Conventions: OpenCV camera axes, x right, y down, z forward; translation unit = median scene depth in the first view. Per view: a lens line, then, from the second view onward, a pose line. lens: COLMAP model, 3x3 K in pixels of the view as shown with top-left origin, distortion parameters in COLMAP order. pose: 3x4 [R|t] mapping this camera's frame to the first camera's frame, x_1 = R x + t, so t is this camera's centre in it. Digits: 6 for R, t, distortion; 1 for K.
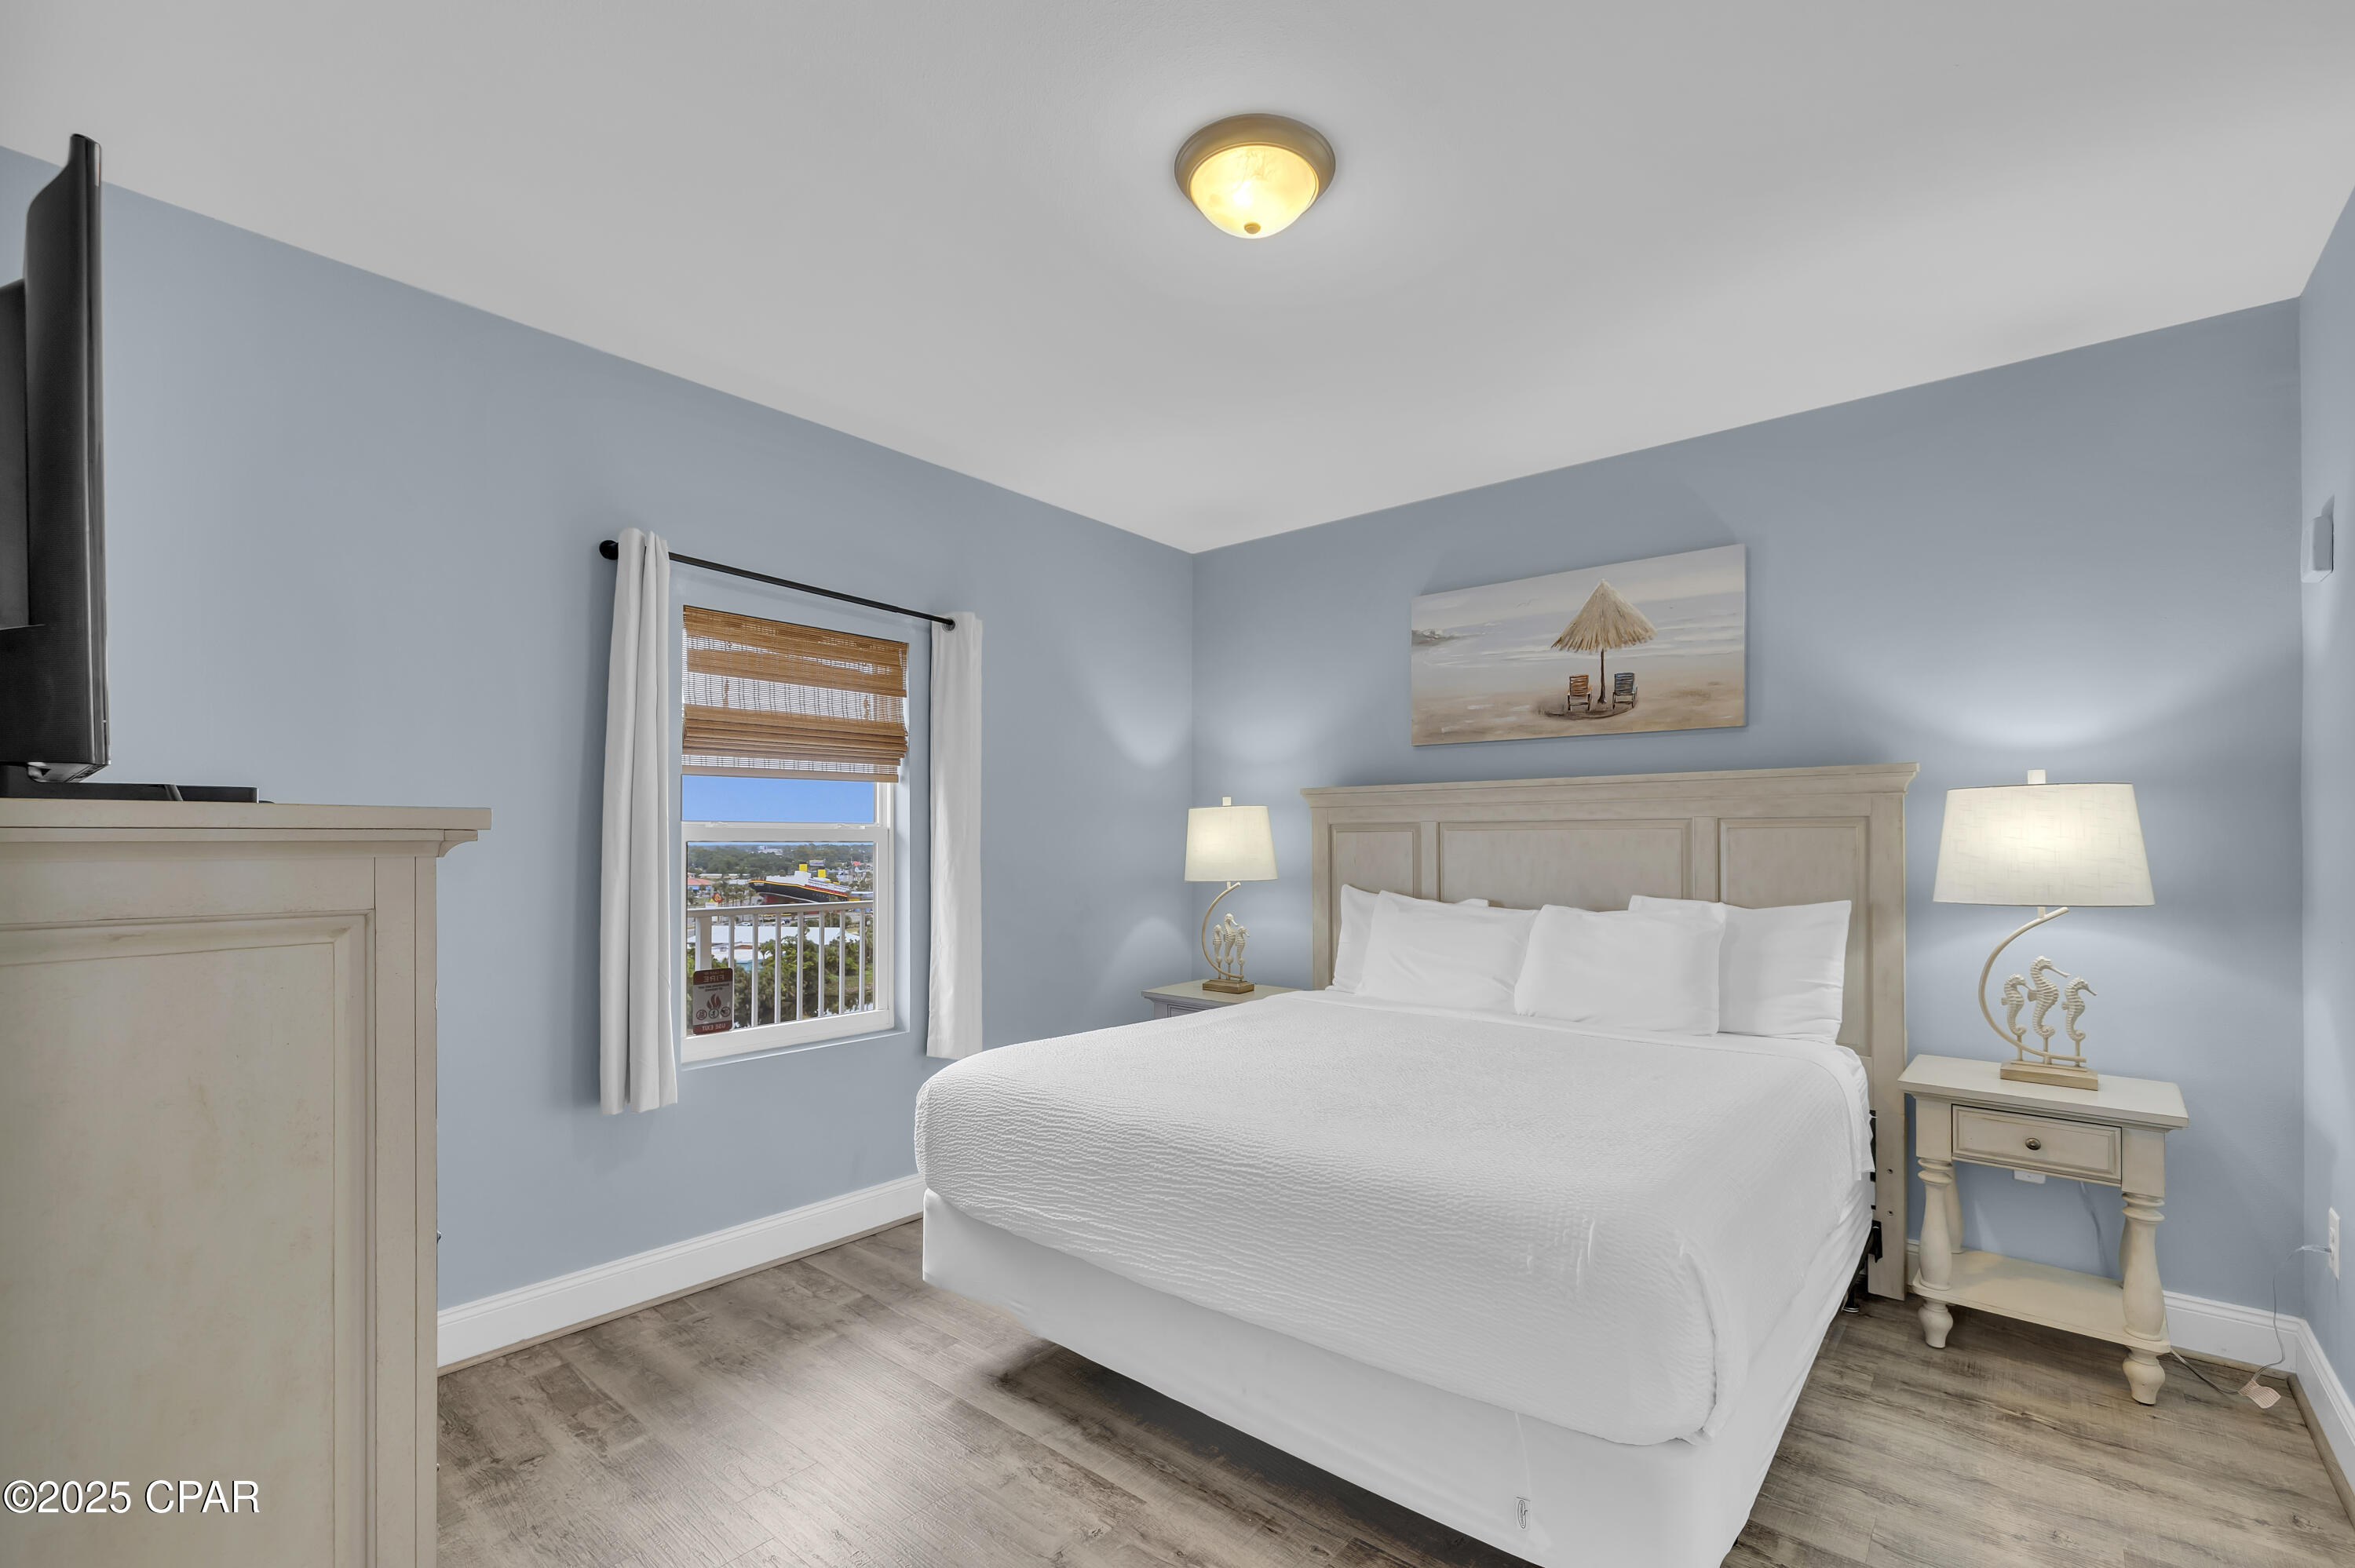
lens RADIAL K [[1000.9, 0, 1185.9], [0, 1000.9, 839.4], [0, 0, 1]] dist [-0.000307, 0.000007]
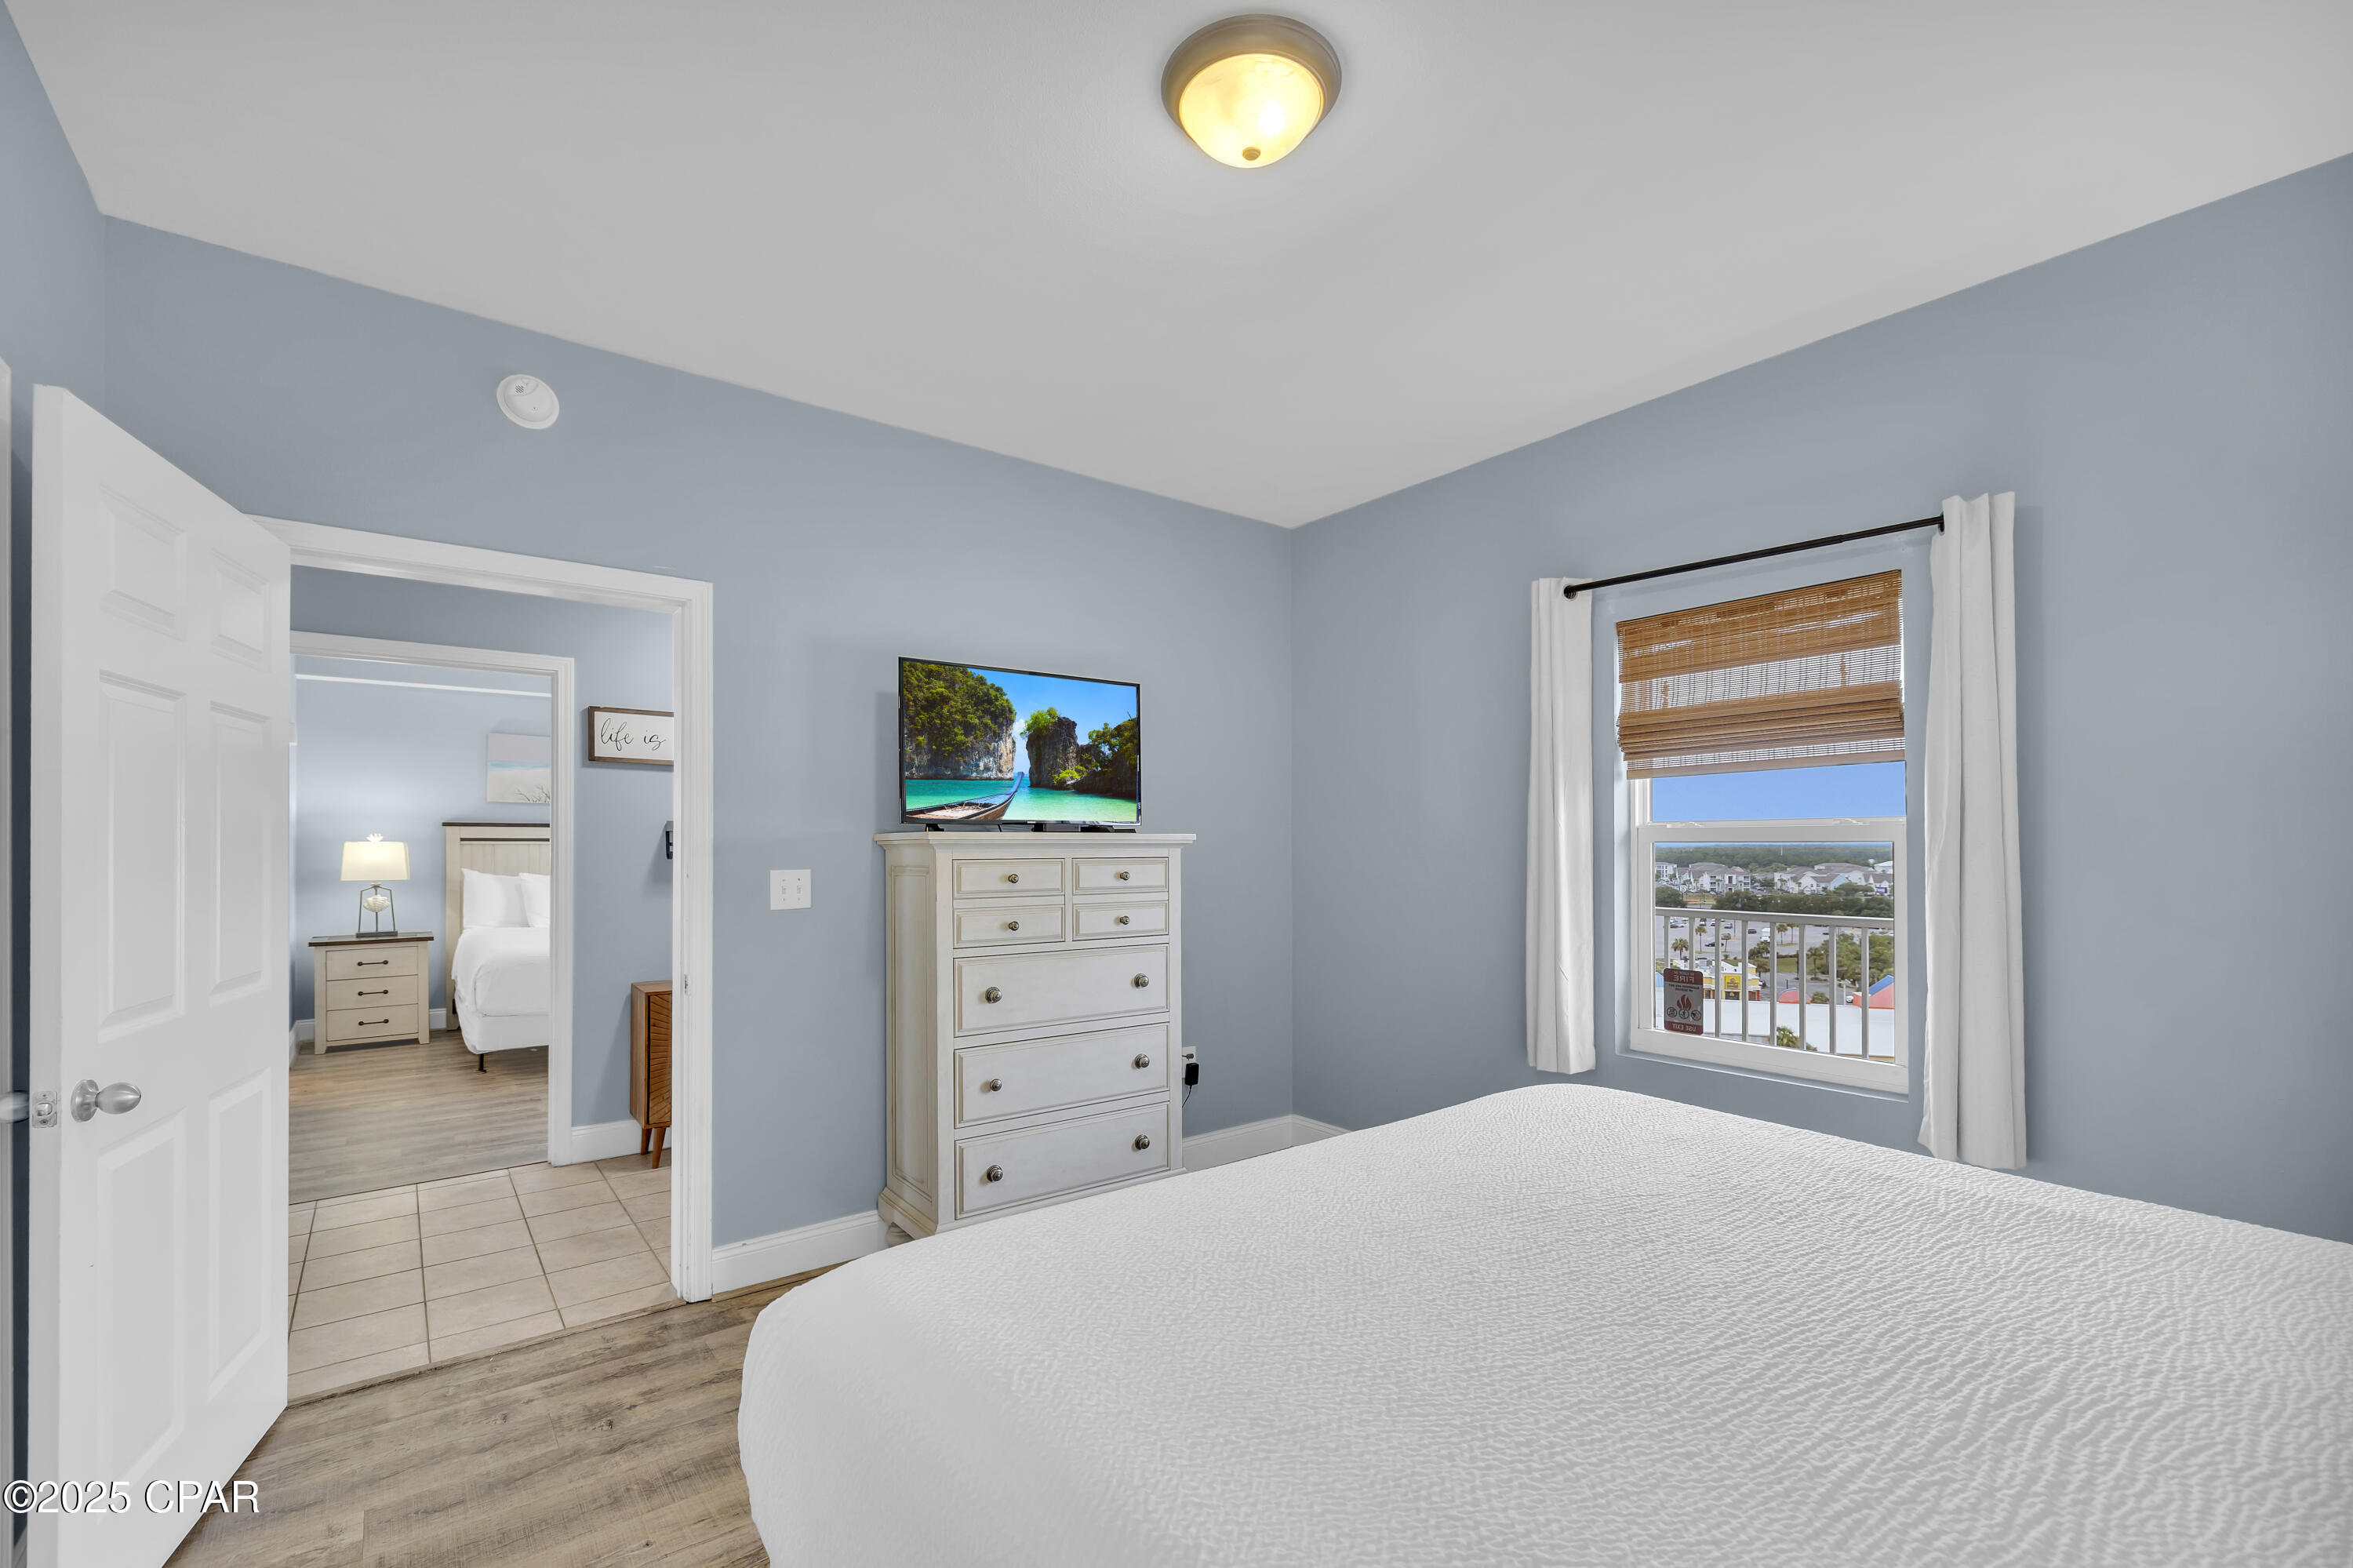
lens RADIAL K [[1000.3, 0, 1184.9], [0, 1000.3, 839.4], [0, 0, 1]] dist [-0.000307, 0.000007]
pose [[-0.193714, -0.002840, -0.981054, 0.554650], [0.004223, 0.999984, -0.003729, 0.001298], [0.981049, -0.004865, -0.193699, 0.648758]]
